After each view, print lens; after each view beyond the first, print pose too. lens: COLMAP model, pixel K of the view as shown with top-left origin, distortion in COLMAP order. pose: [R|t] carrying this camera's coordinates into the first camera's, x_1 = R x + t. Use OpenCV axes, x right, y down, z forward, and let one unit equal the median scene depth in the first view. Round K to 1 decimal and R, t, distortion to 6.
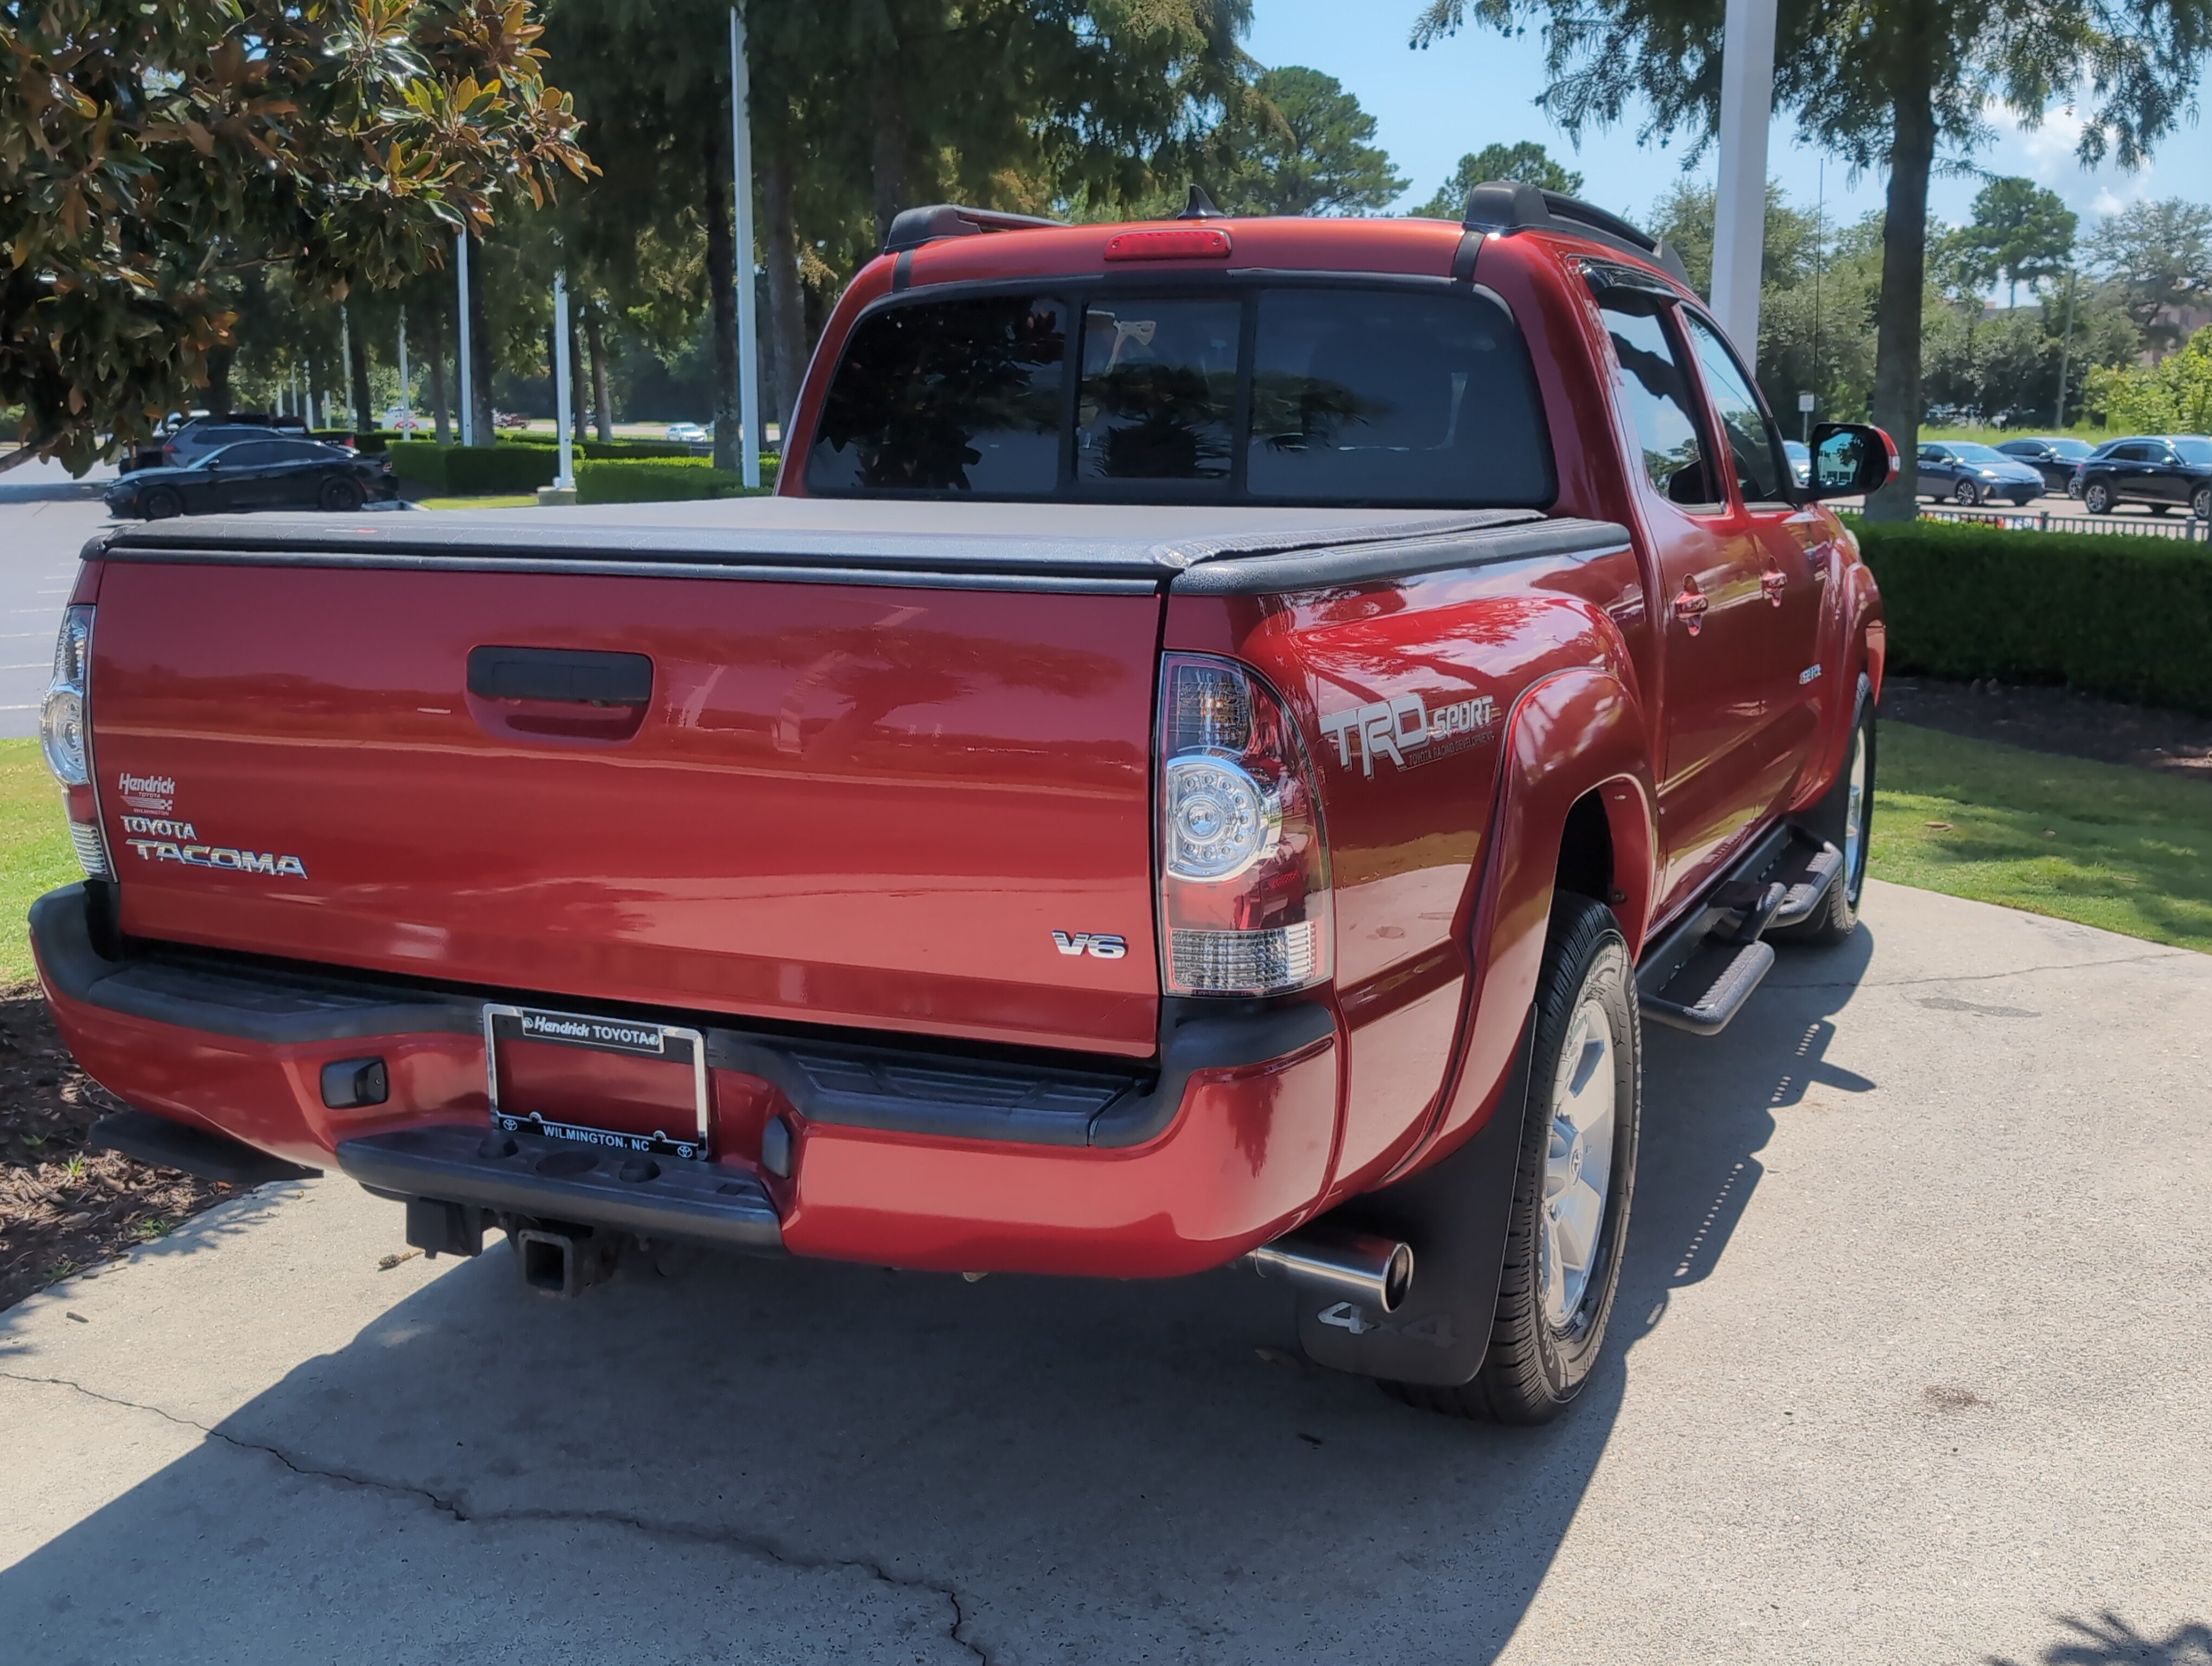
lens RADIAL K [[2147.1, 0, 1170.2], [0, 2147.1, 829.8], [0, 0, 1]] dist [-0.001092, -0.009136]
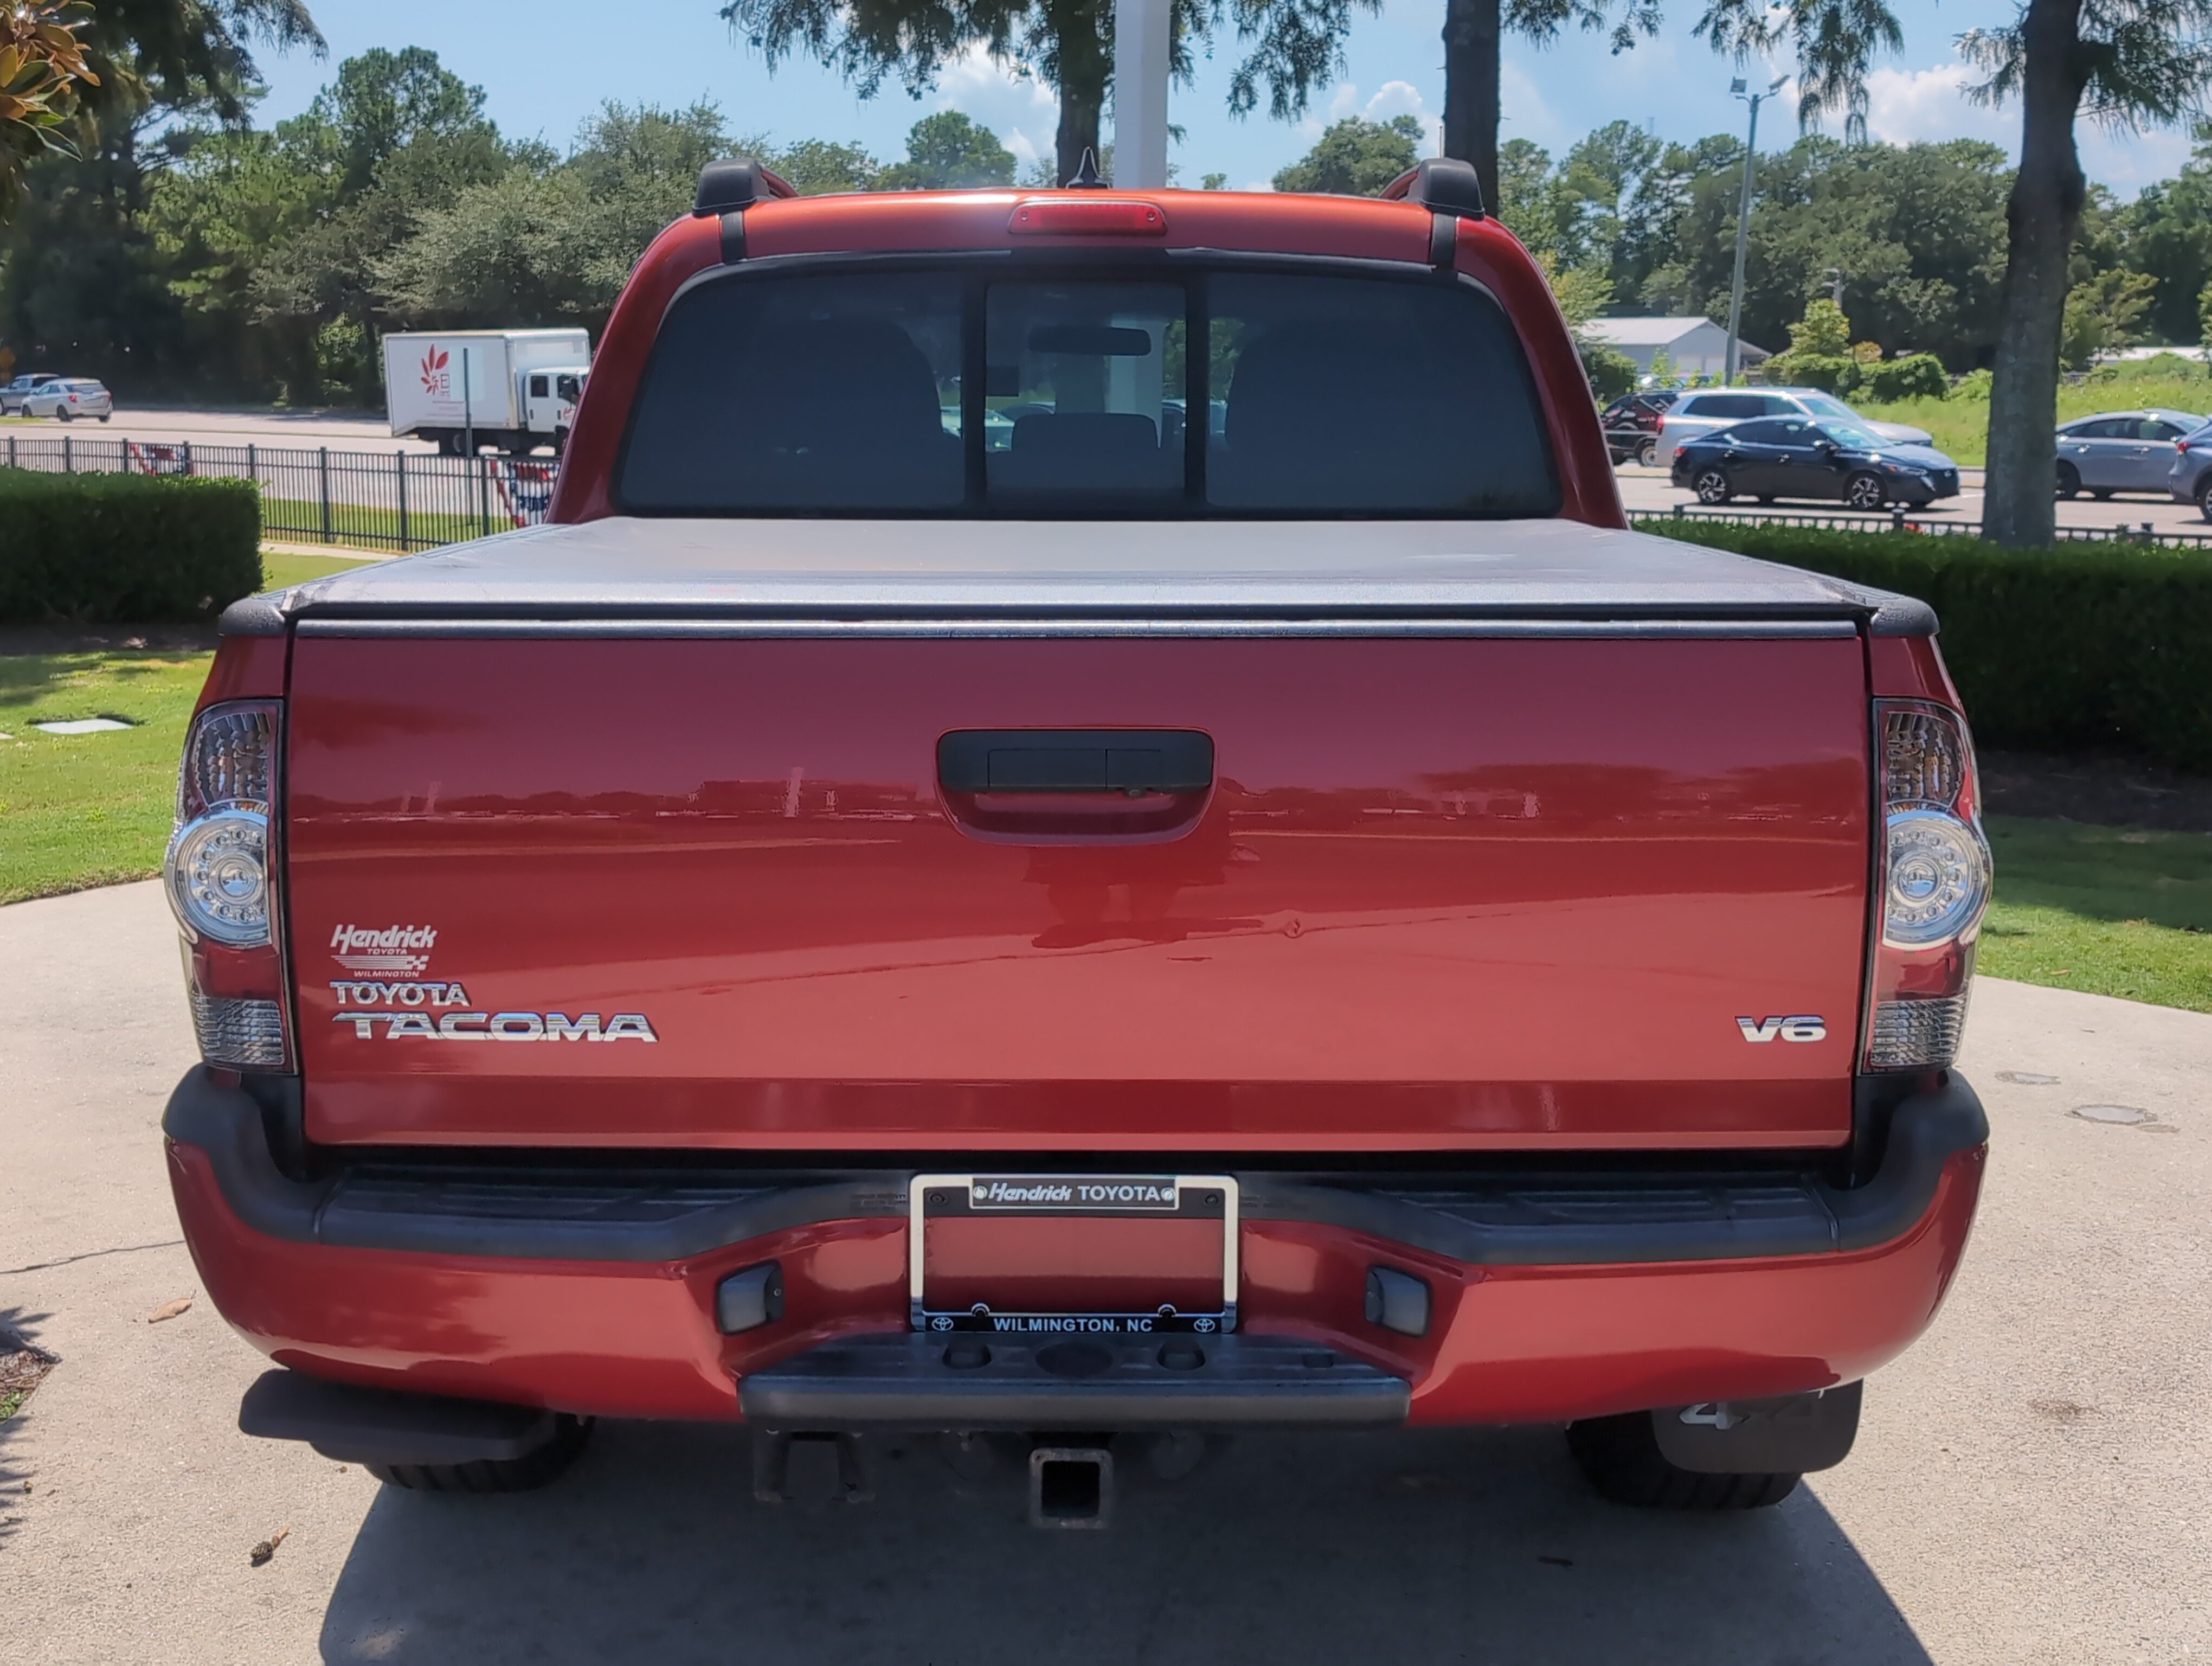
lens RADIAL K [[2507.4, 0, 1074.9], [0, 2507.4, 832.4], [0, 0, 1]] dist [0.104335, -0.298614]
pose [[0.924139, -0.065846, 0.376341, -0.579302], [0.069967, 0.997546, 0.002726, -0.042889], [-0.375596, 0.023812, 0.926477, 0.102782]]
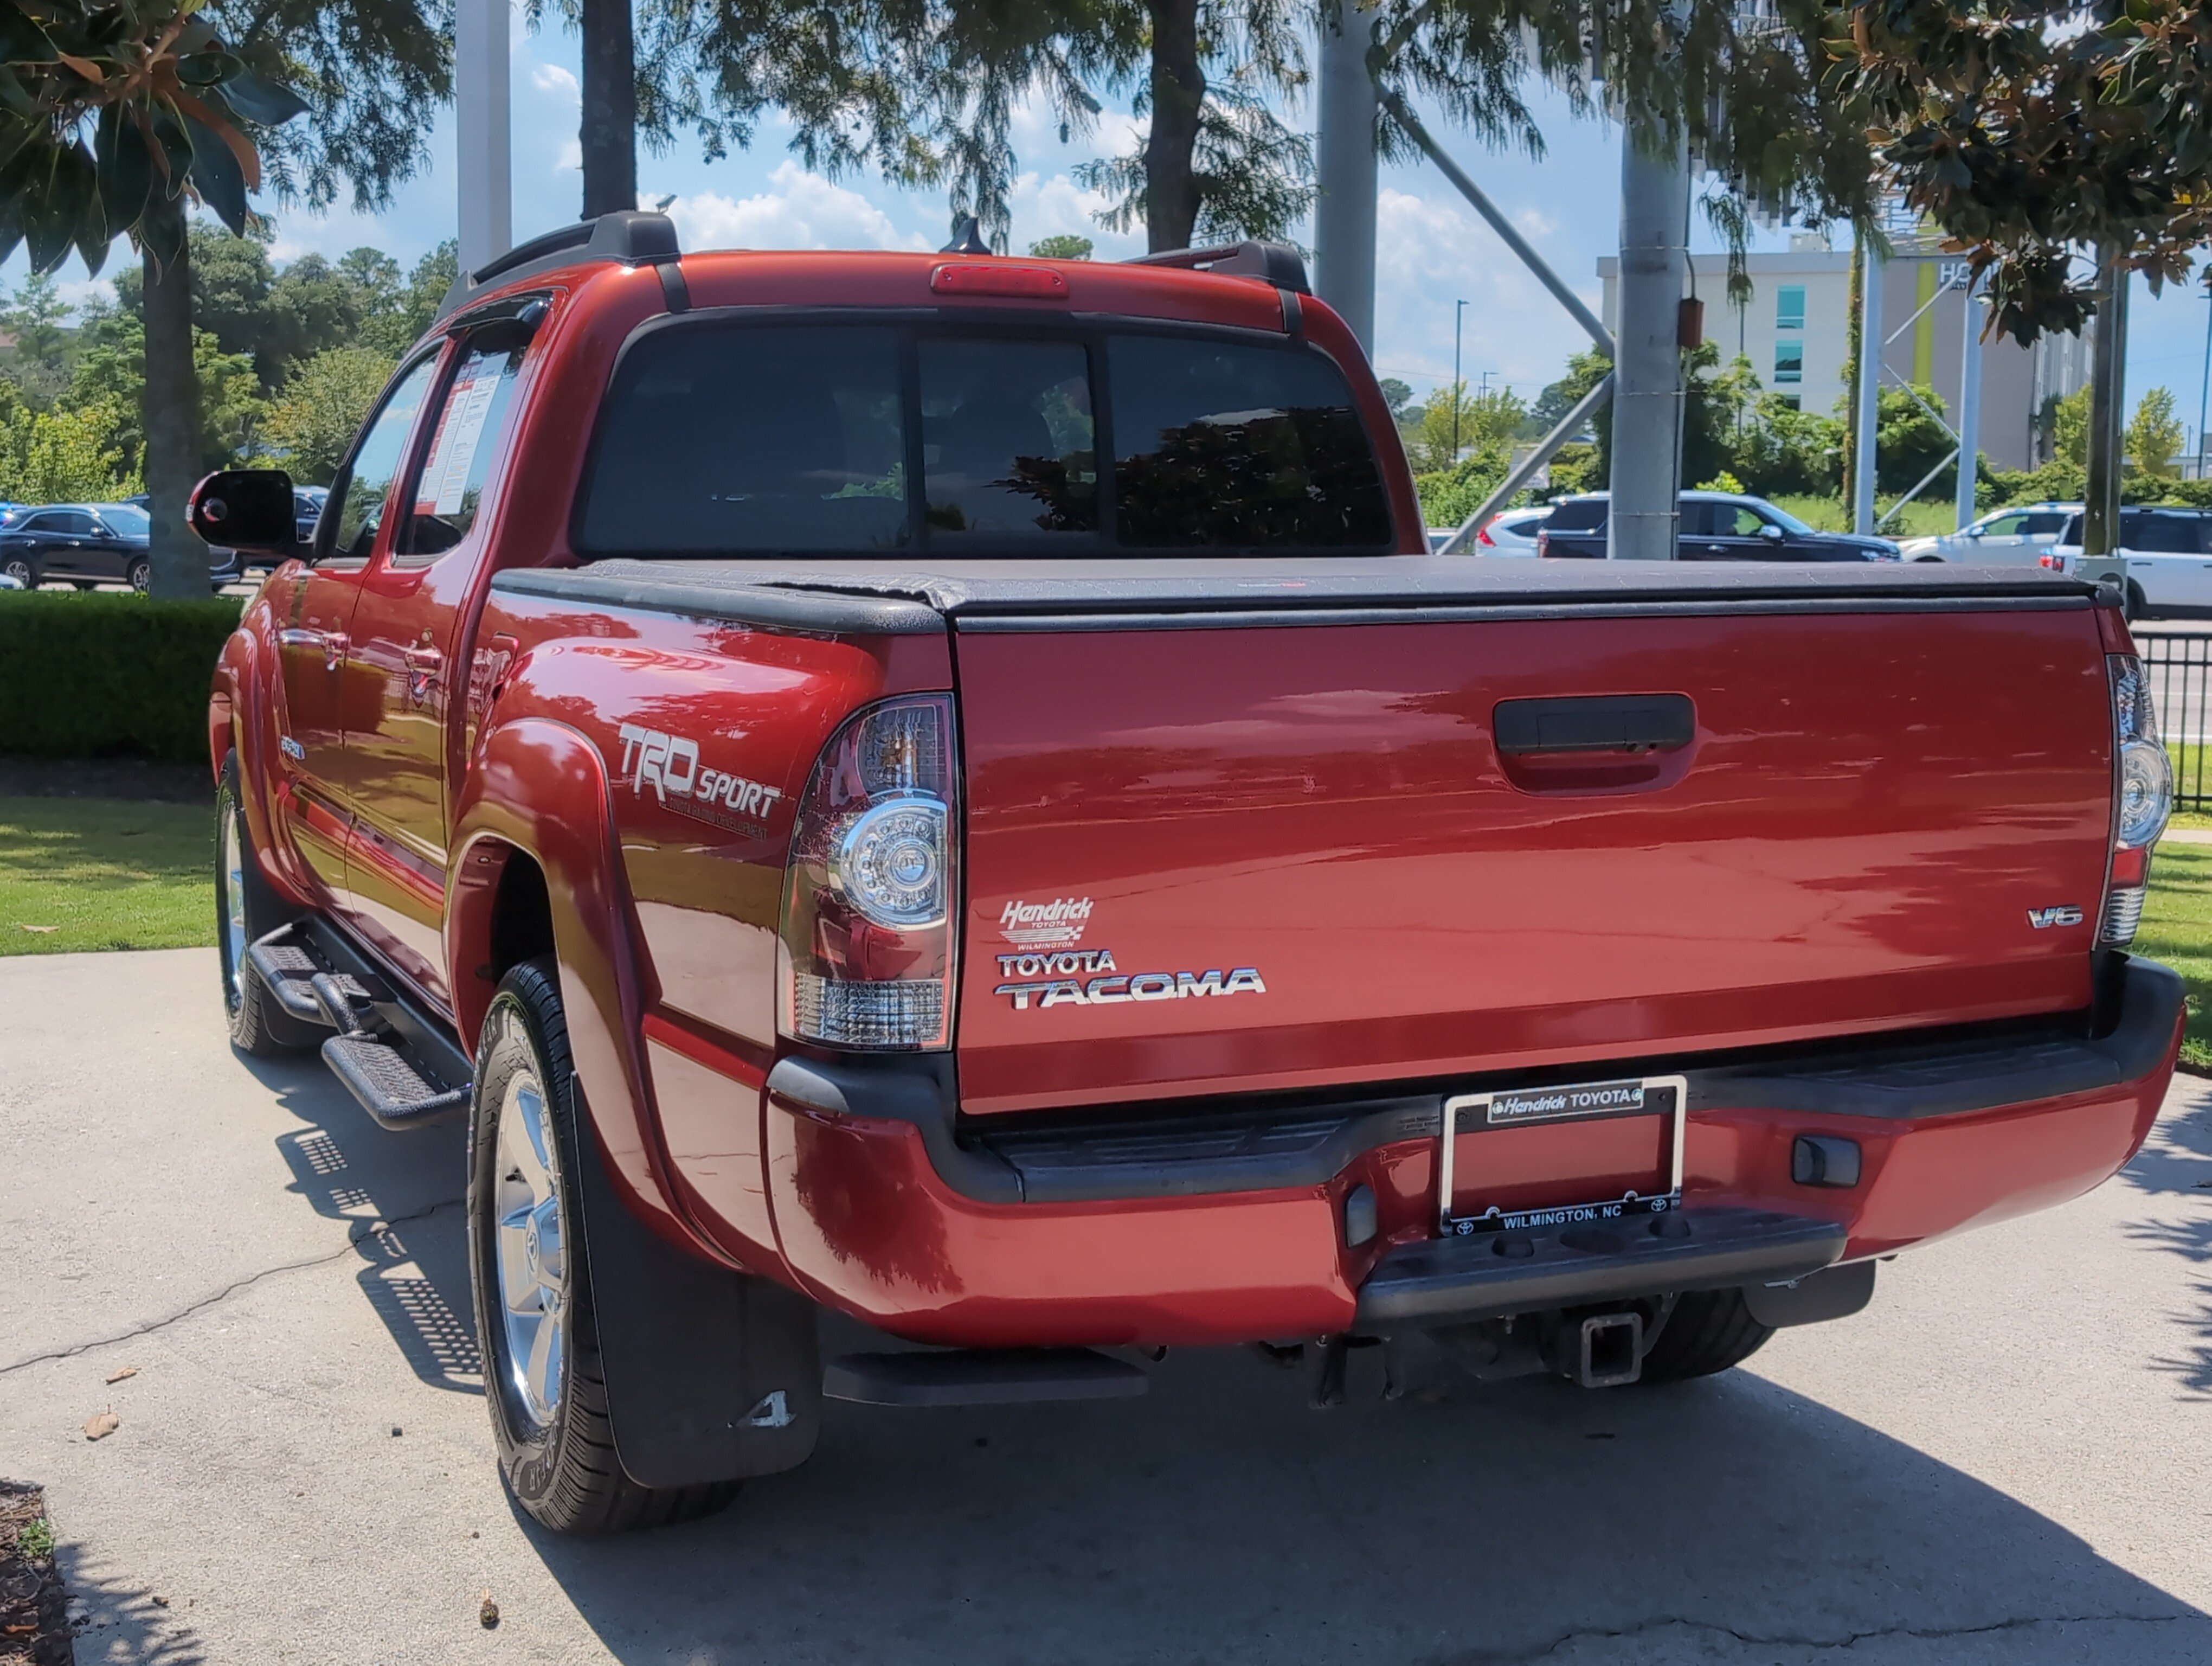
lens RADIAL K [[2517.1, 0, 1036.1], [0, 2517.1, 861.8], [0, 0, 1]] dist [0.117278, -0.413847]
pose [[0.703151, -0.099698, 0.704016, -1.127553], [0.128854, 0.991594, 0.011728, -0.050488], [-0.699267, 0.082469, 0.710087, 0.339674]]
